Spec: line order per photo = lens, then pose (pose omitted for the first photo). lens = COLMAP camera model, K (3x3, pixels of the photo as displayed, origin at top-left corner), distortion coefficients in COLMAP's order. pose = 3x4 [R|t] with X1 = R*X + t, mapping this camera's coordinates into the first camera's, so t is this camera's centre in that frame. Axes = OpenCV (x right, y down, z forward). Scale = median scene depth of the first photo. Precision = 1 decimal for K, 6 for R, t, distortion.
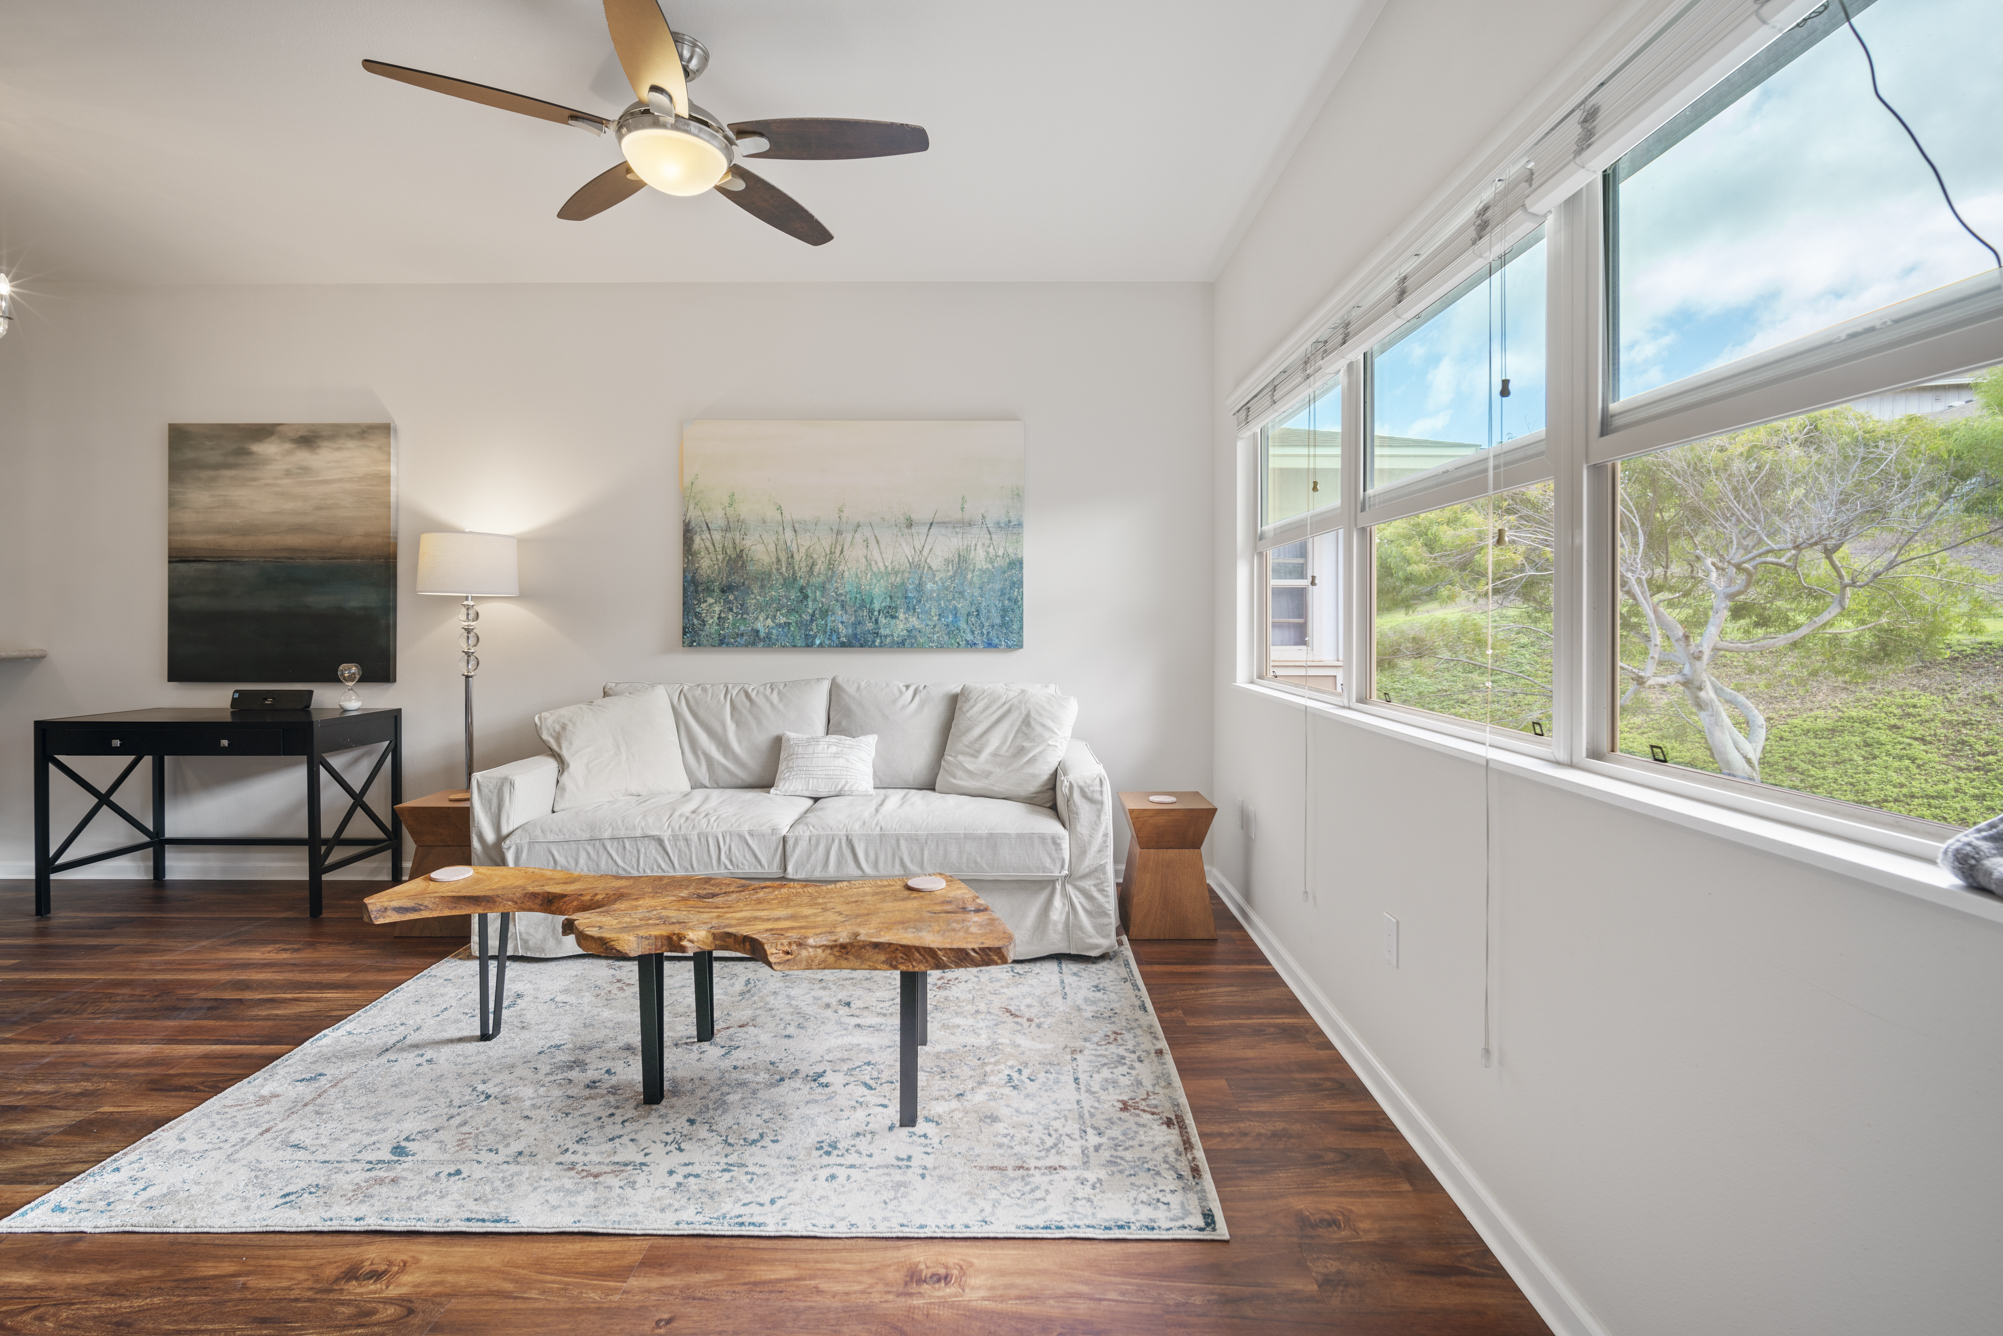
lens RADIAL K [[889.6, 0, 1008.0], [0, 889.6, 619.4], [0, 0, 1]] dist [-0.013373, 0.004021]
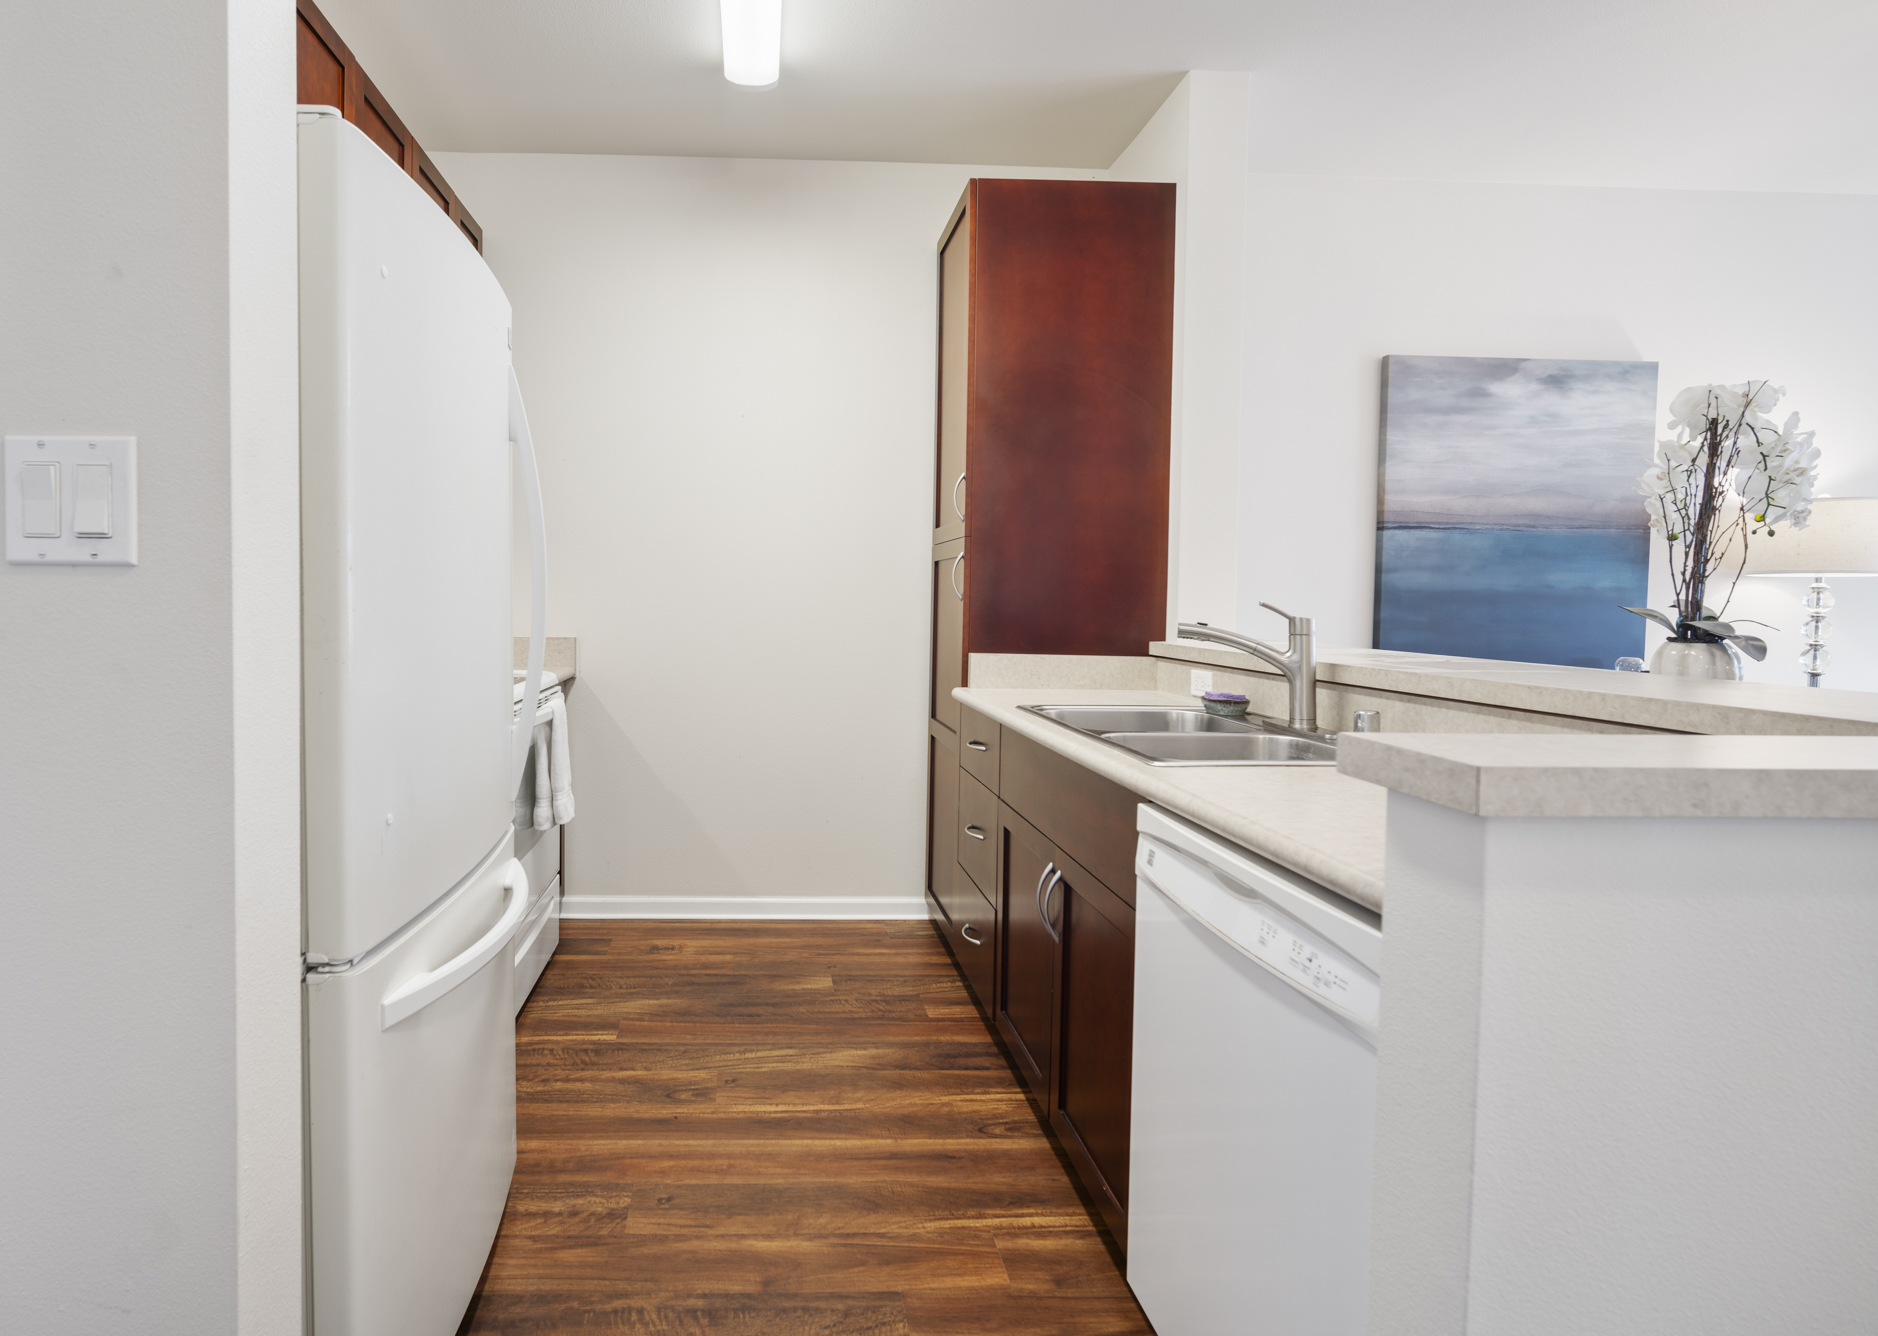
lens RADIAL K [[955.2, 0, 783.1], [0, 955.2, 624.6], [0, 0, 1]] dist [-0.007100, 0.000345]
pose [[0.999318, 0.011800, 0.034999, -1.533432], [-0.013023, 0.999305, 0.034929, -0.000476], [-0.034562, -0.035361, 0.998777, 0.147169]]
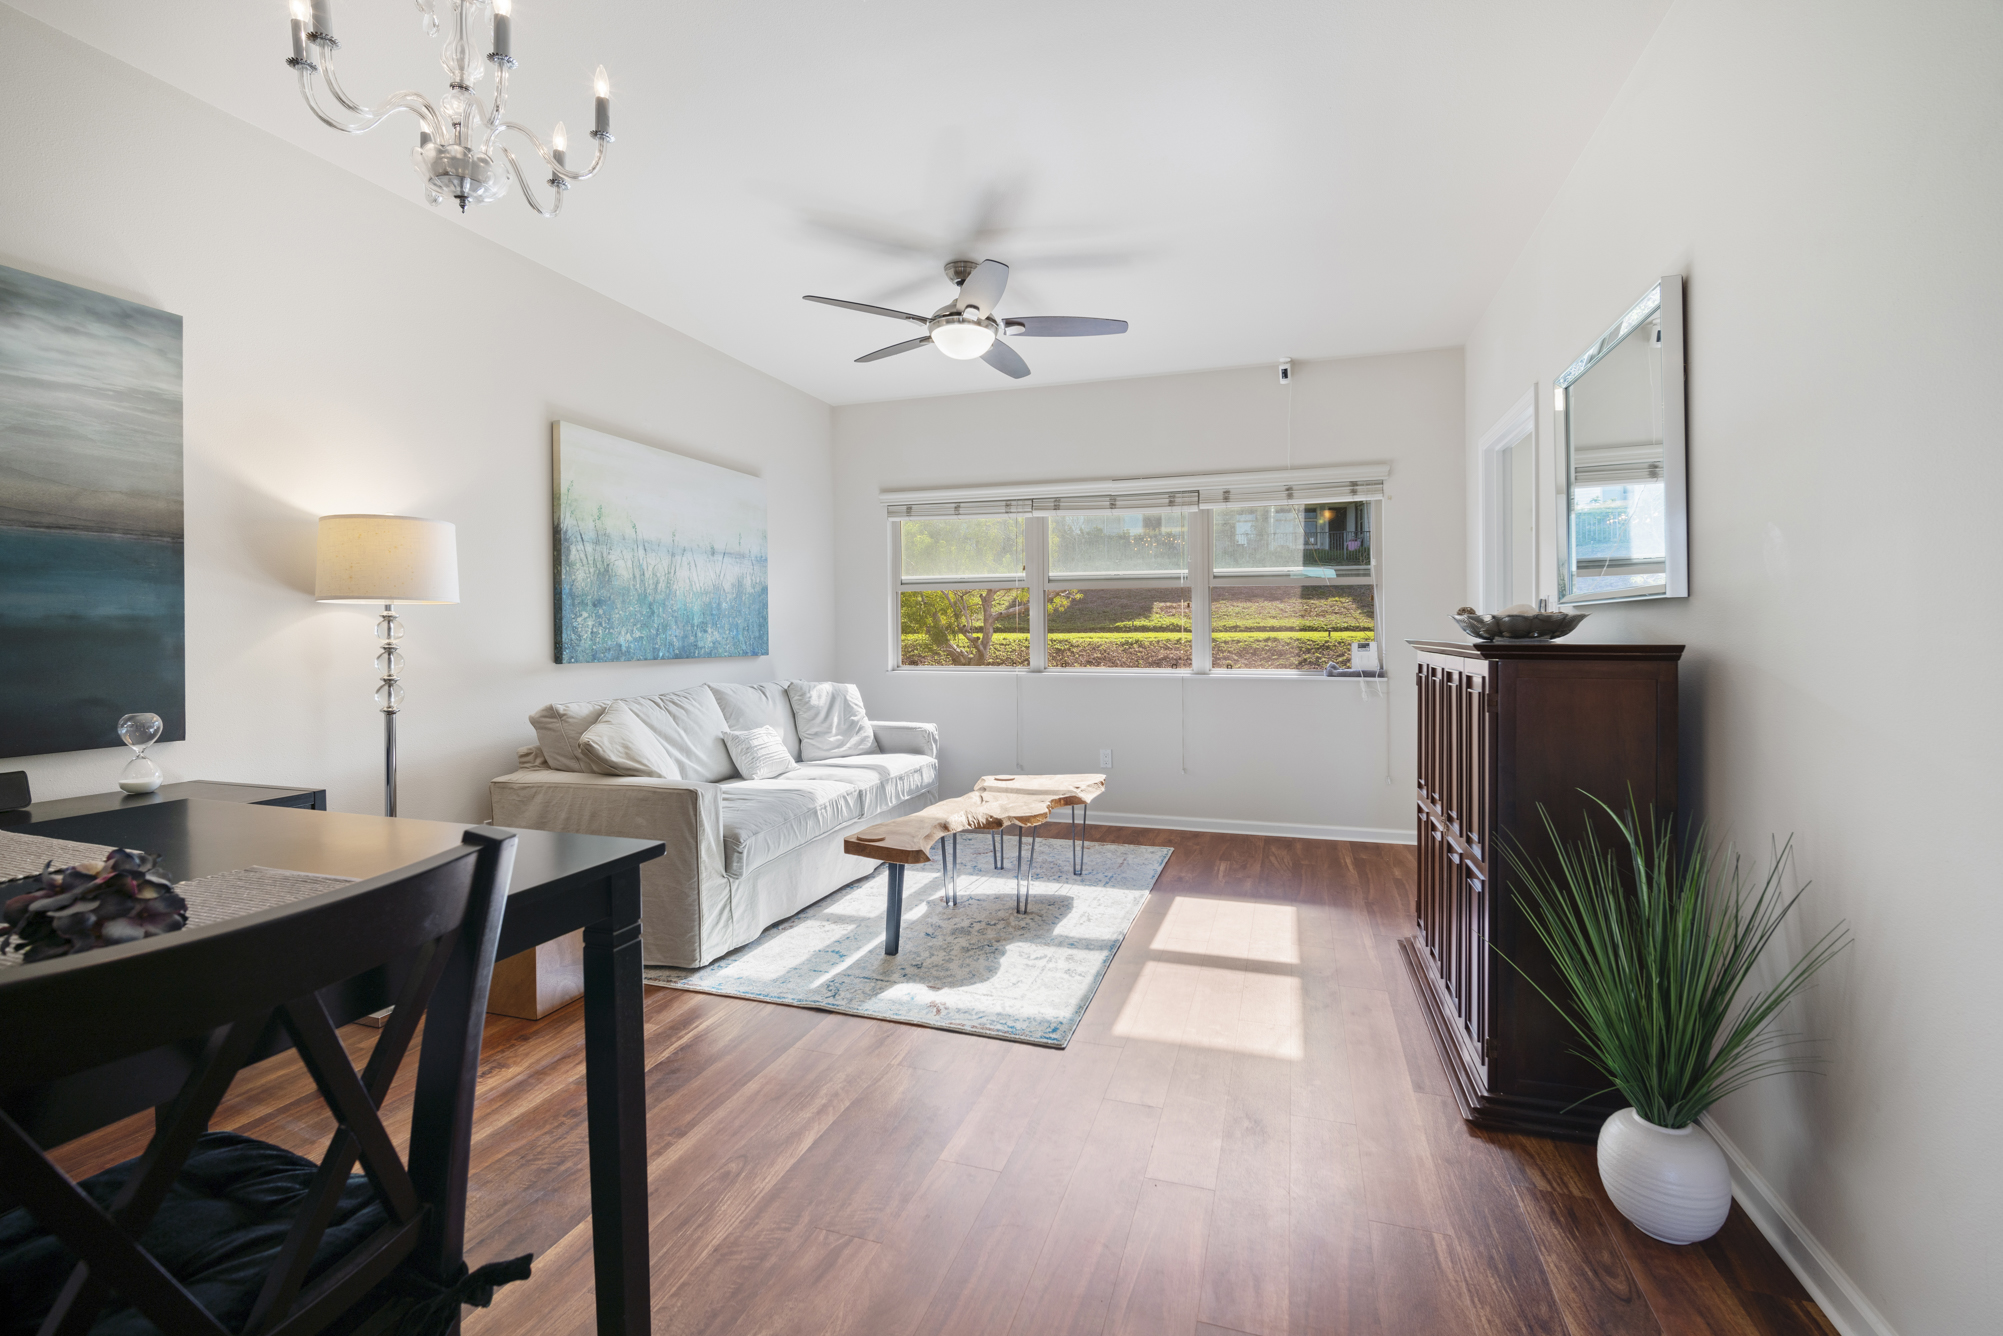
lens RADIAL K [[881.7, 0, 1011.2], [0, 881.7, 635.4], [0, 0, 1]] dist [-0.007397, 0.000709]
pose [[0.302634, -0.006717, 0.953083, -1.105063], [0.004293, 0.999975, 0.005685, -0.002172], [-0.953097, 0.002371, 0.302655, 0.271821]]
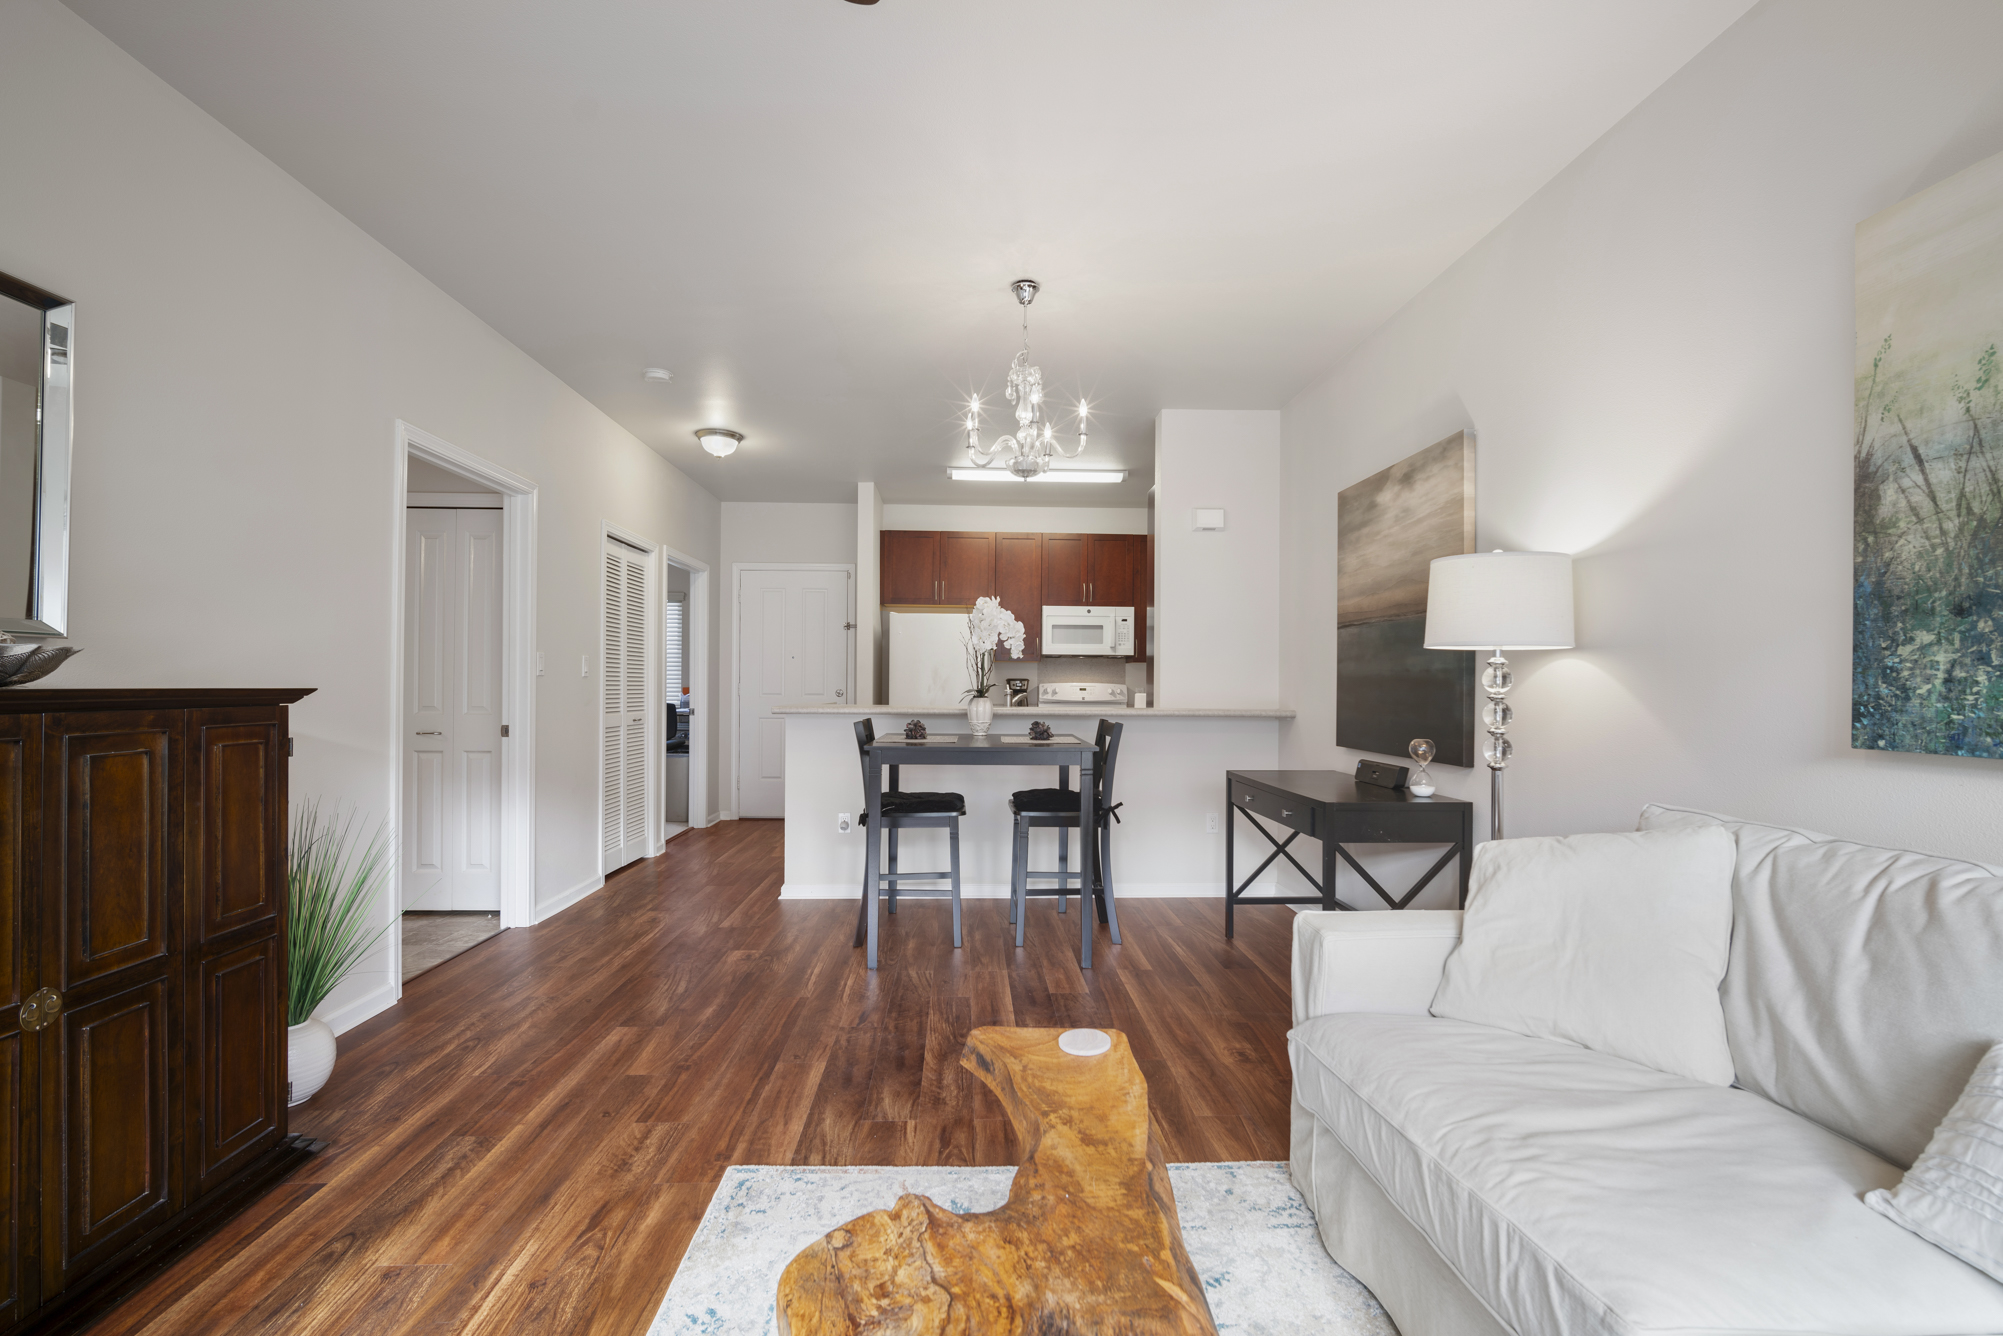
lens RADIAL K [[870.9, 0, 994.7], [0, 870.9, 682.6], [0, 0, 1]] dist [-0.009416, 0.001004]
pose [[0.038854, -0.002370, -0.999242, 0.038000], [-0.006231, 0.999977, -0.002614, 0.002685], [0.999225, 0.006328, 0.038838, 0.566508]]
